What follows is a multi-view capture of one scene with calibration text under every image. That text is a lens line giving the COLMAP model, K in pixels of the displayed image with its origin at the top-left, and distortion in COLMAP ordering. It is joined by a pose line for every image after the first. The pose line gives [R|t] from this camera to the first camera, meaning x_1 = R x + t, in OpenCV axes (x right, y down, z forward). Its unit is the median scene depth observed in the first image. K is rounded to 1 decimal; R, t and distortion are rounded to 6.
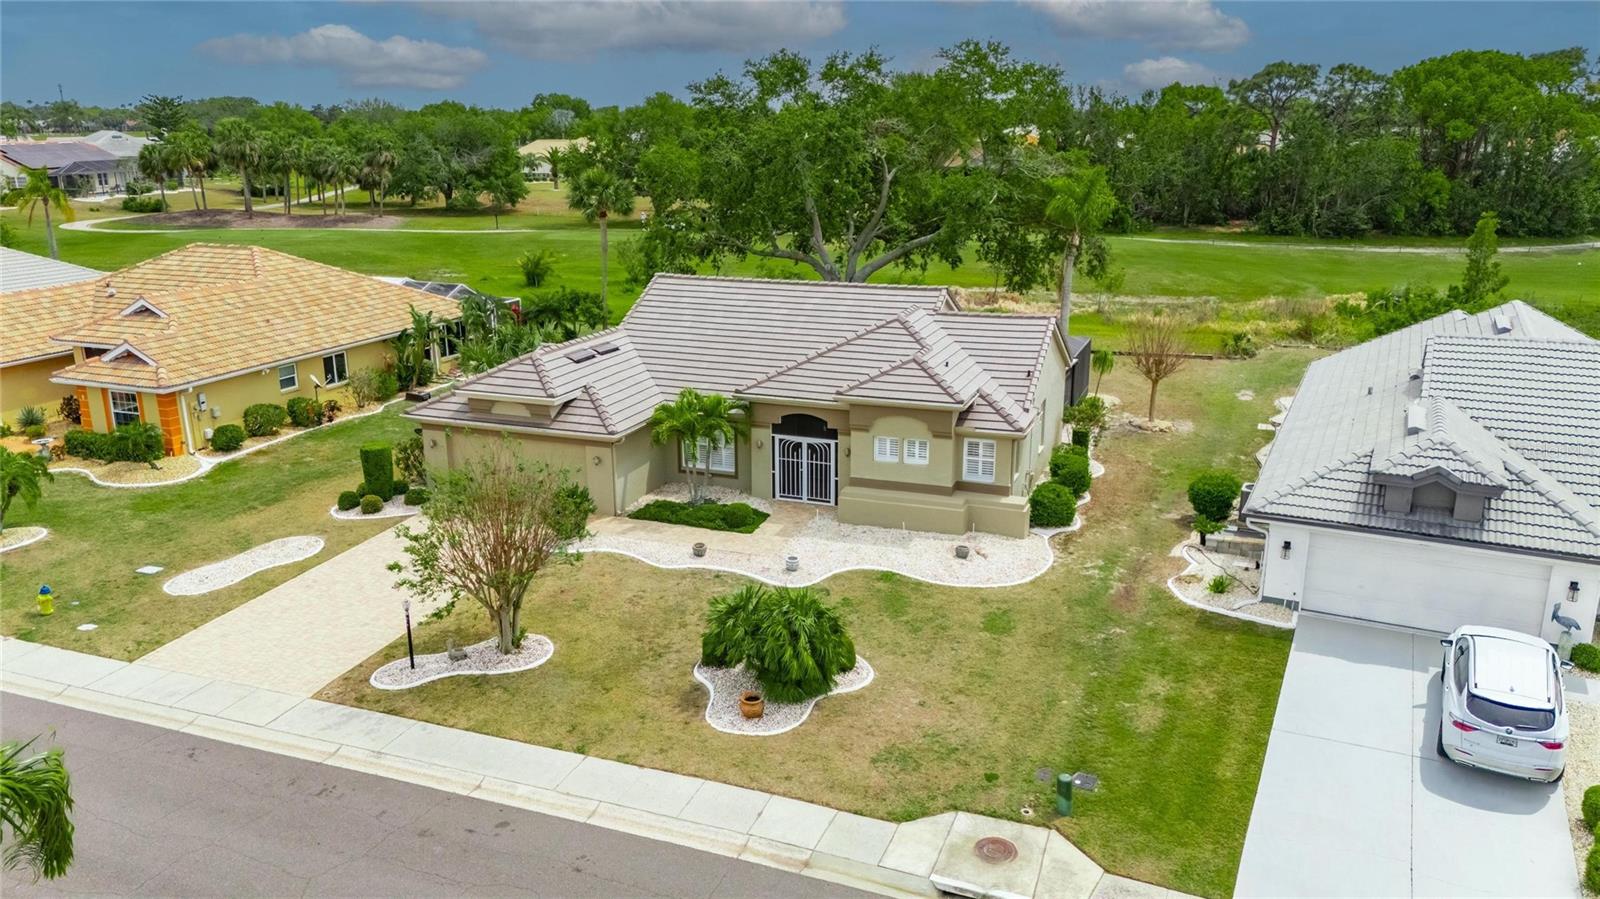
lens RADIAL K [[1175.9, 0, 808.9], [0, 1175.9, 448.1], [0, 0, 1]] dist [0.076058, -0.078328]
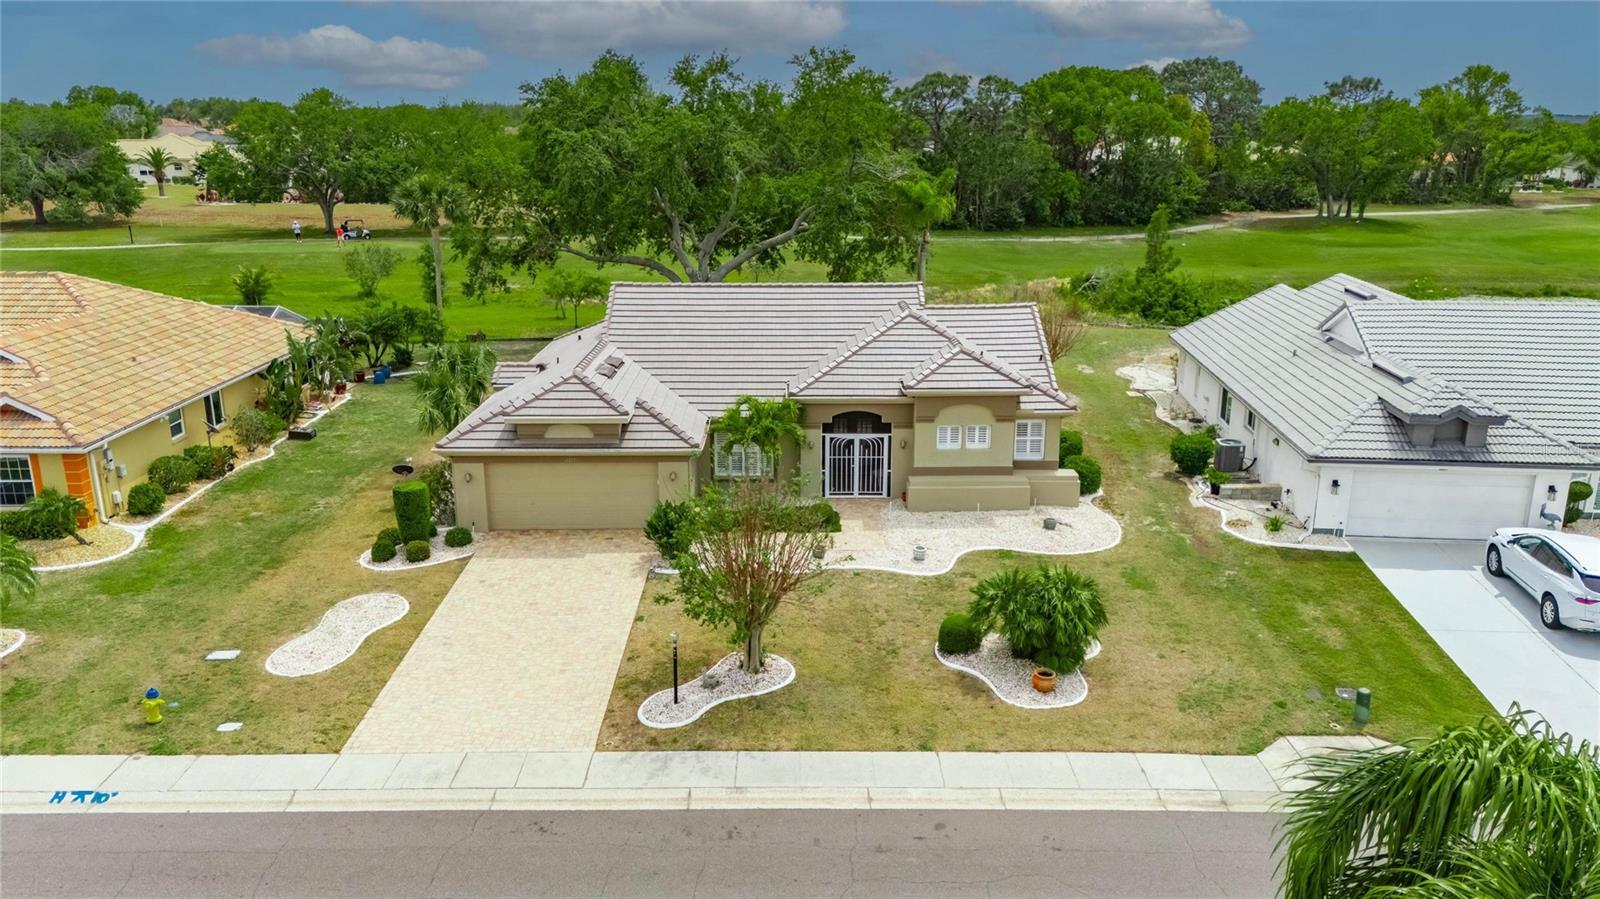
lens RADIAL K [[1175.9, 0, 808.9], [0, 1175.9, 448.1], [0, 0, 1]] dist [0.076058, -0.078328]
pose [[0.931694, -0.092922, 0.351158, -0.443724], [0.093167, 0.995518, 0.016239, -0.019072], [-0.351093, 0.017587, 0.936175, 0.059083]]
